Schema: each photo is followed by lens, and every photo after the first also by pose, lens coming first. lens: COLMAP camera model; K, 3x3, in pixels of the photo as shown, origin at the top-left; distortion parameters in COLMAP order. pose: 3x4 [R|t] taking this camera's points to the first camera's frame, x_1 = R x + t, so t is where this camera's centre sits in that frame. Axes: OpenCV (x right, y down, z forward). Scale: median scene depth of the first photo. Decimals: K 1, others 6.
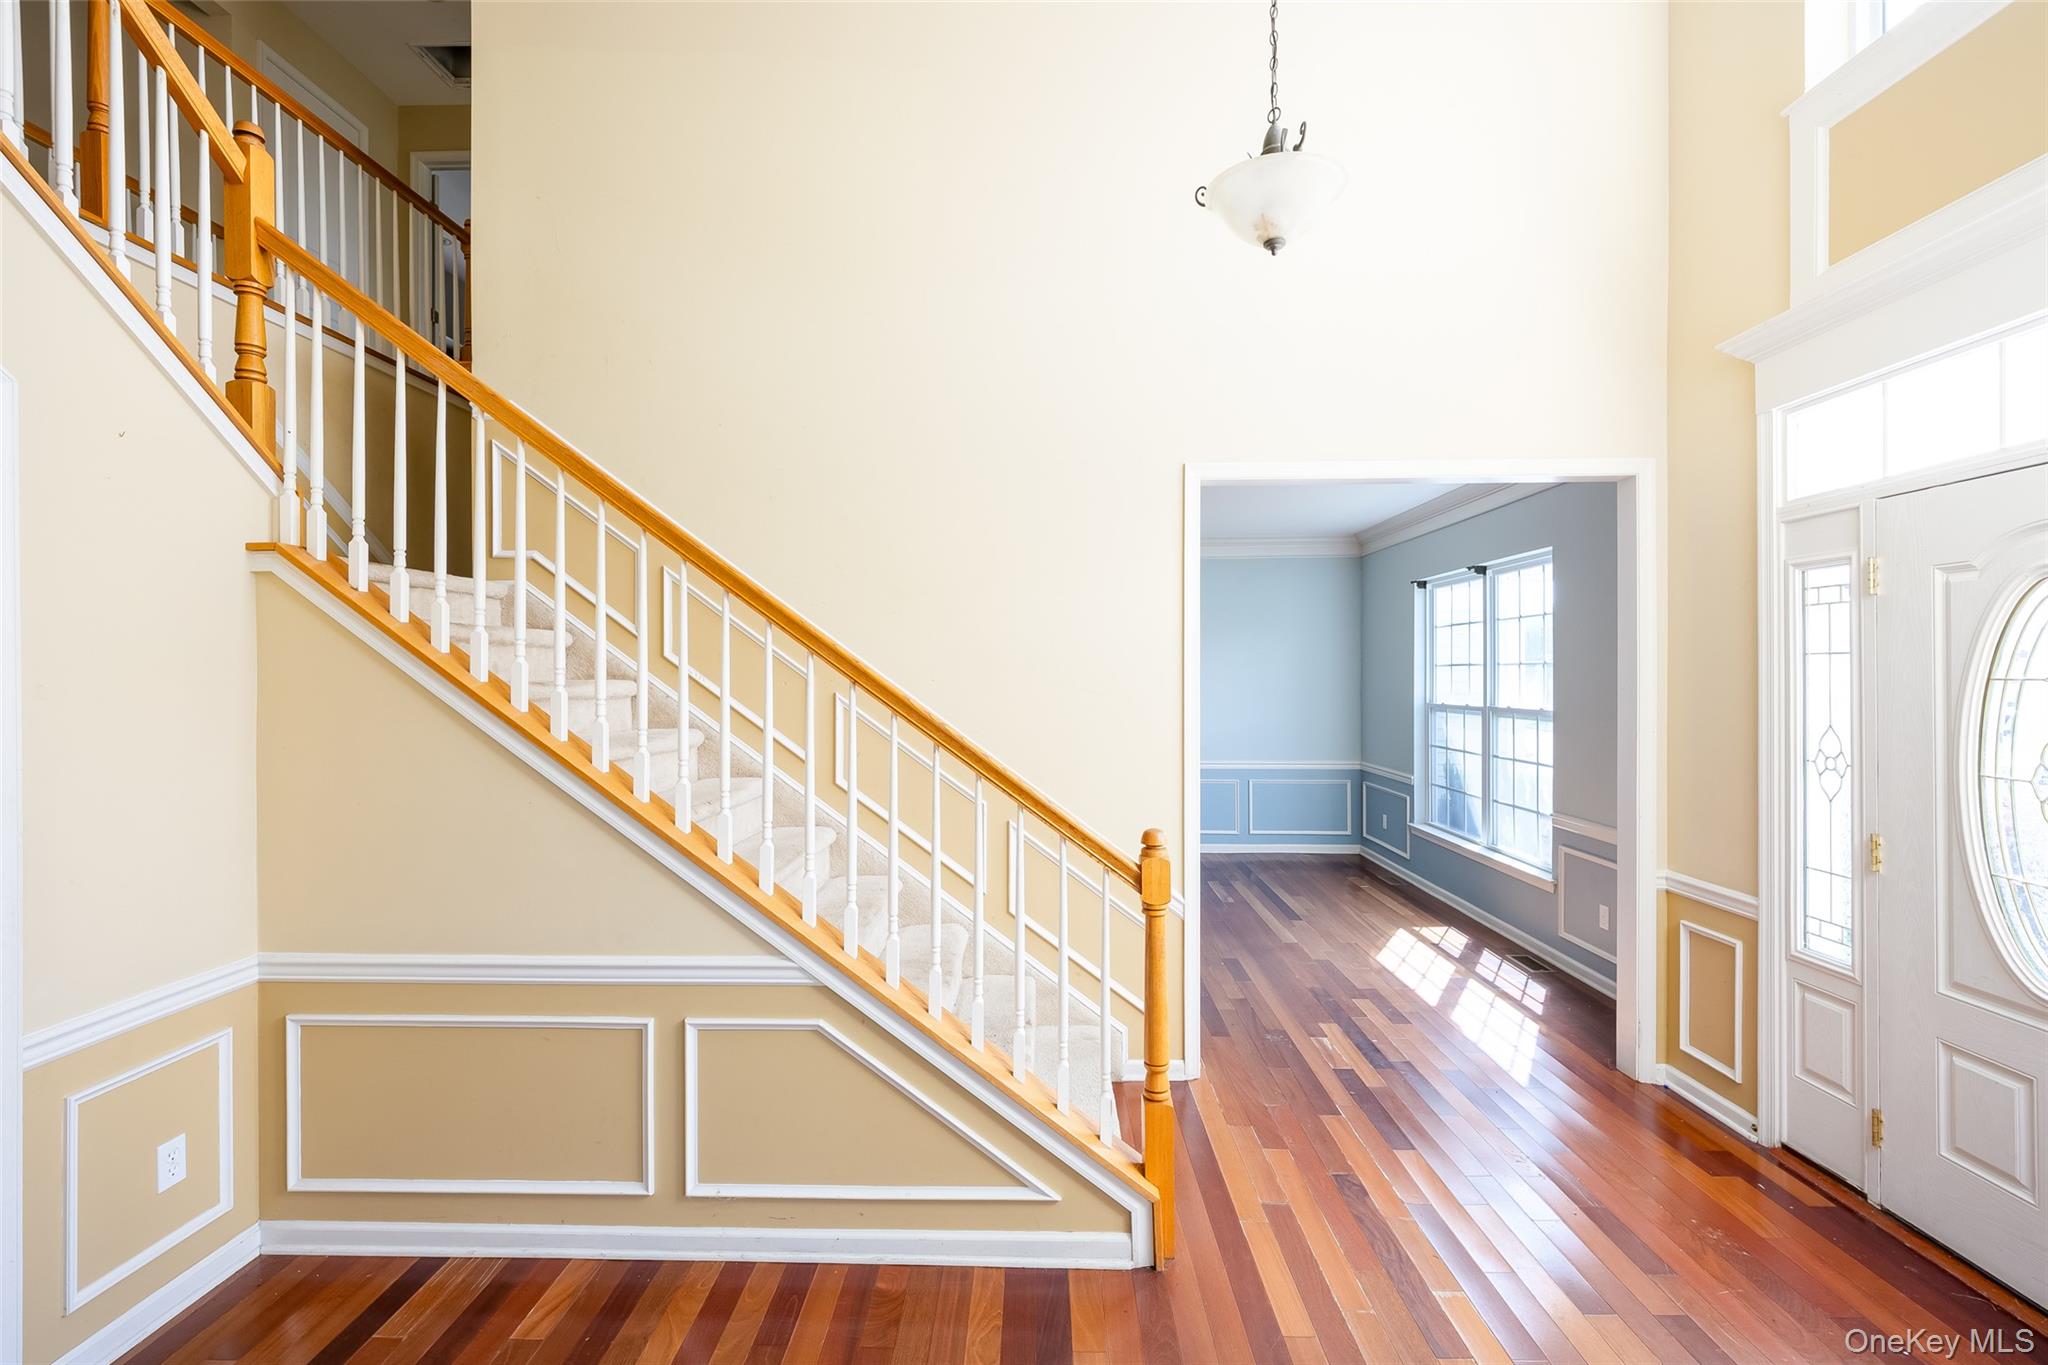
lens RADIAL K [[926.2, 0, 1025.4], [0, 926.2, 676.7], [0, 0, 1]] dist [0.029809, -0.032095]
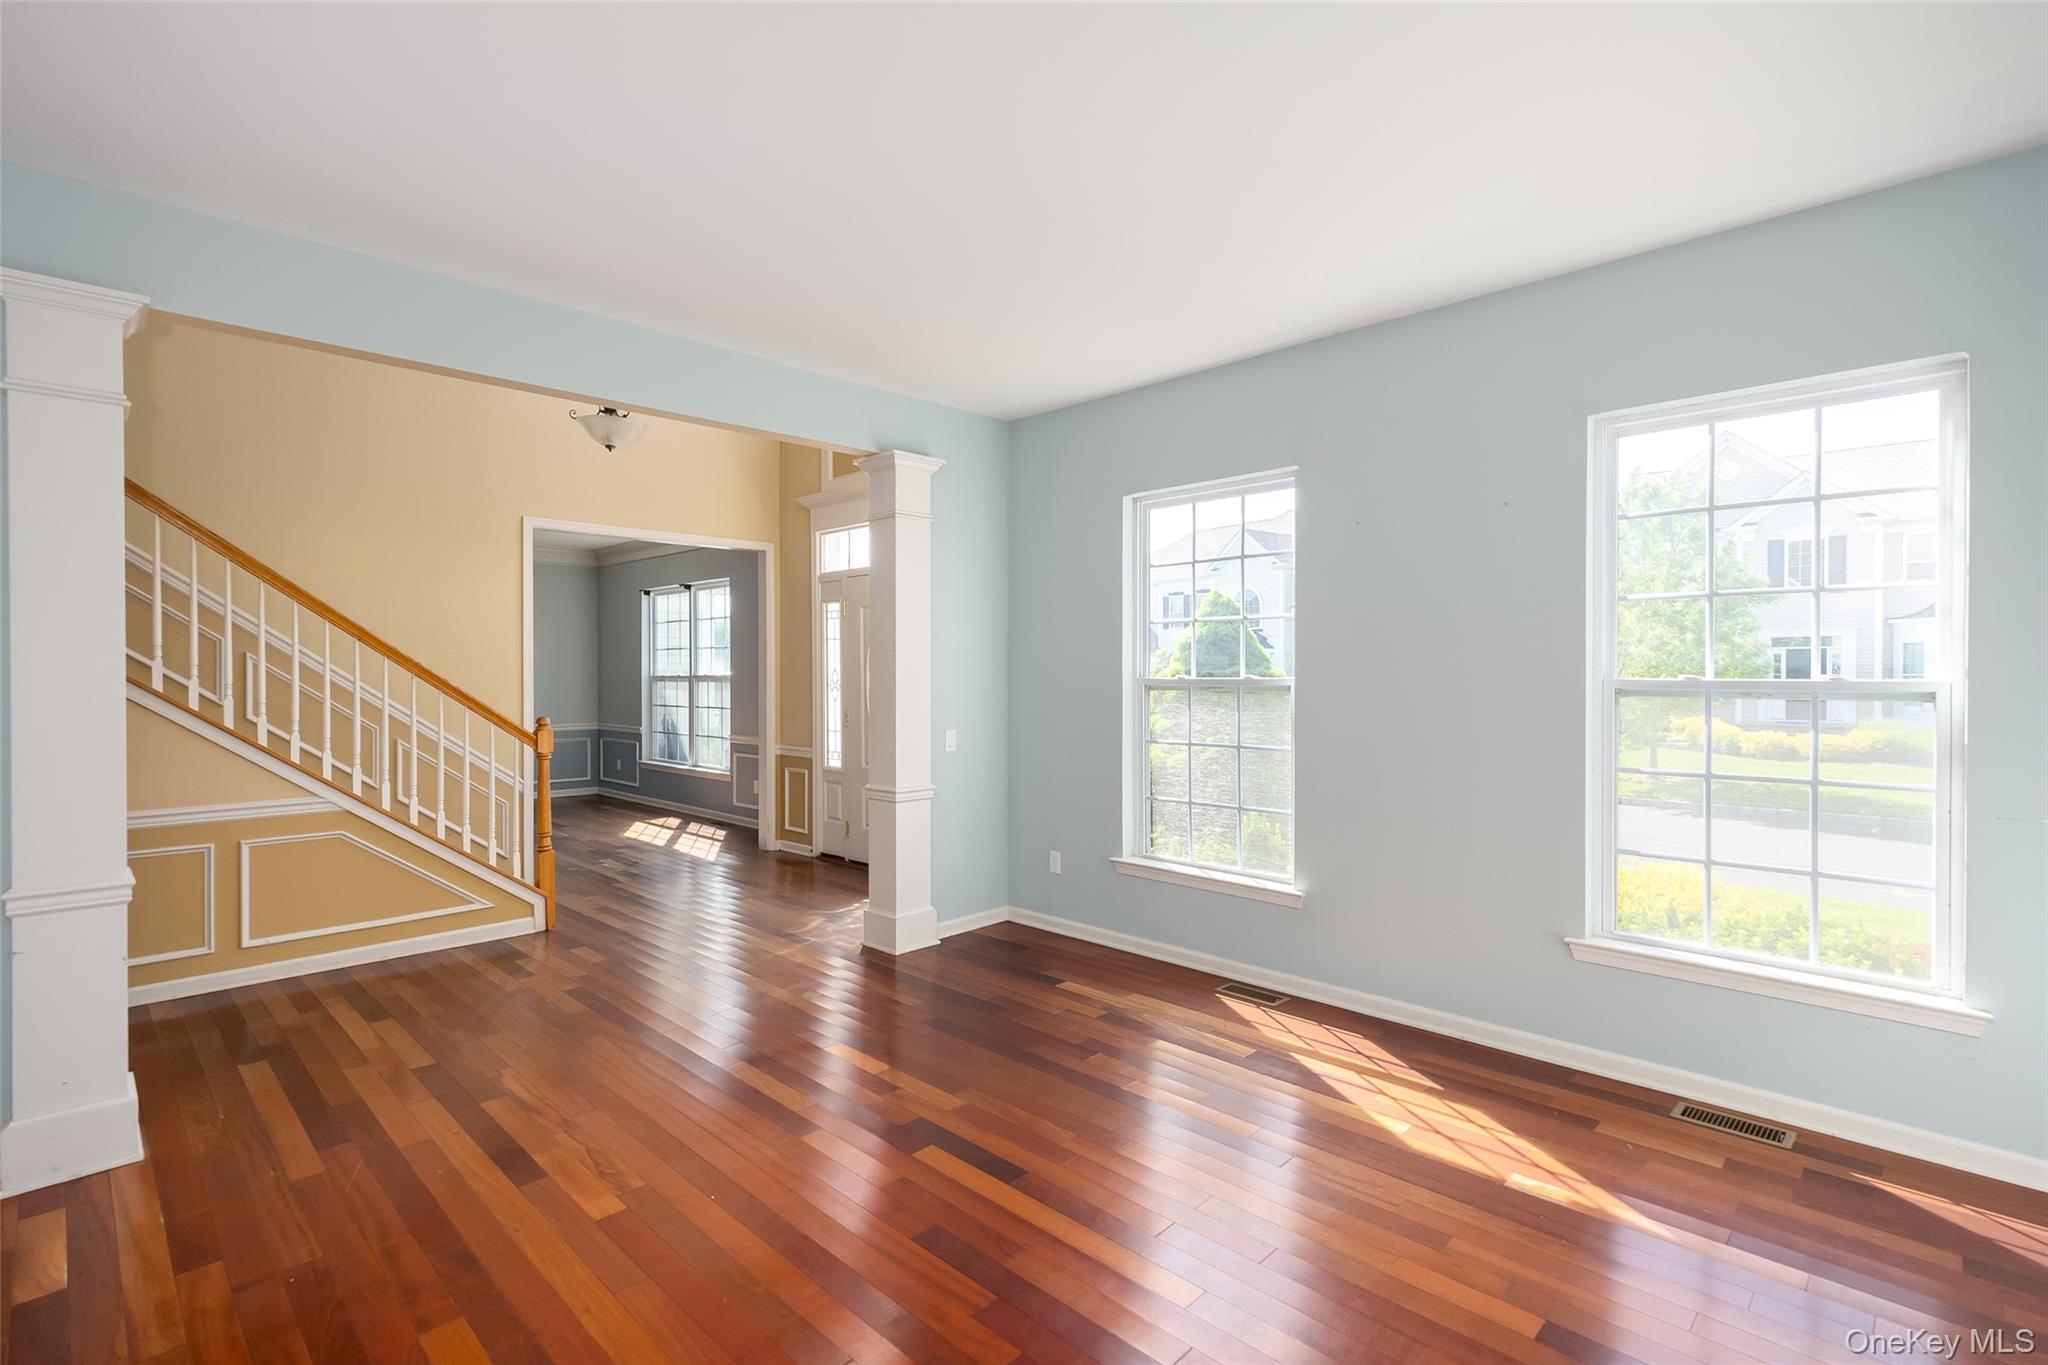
lens RADIAL K [[926.2, 0, 1025.4], [0, 926.2, 676.7], [0, 0, 1]] dist [0.029809, -0.032095]
pose [[0.685182, -0.002269, 0.728368, -0.297883], [0.000523, 0.999996, 0.002624, 0.036561], [-0.728371, -0.001418, 0.685181, -0.552326]]
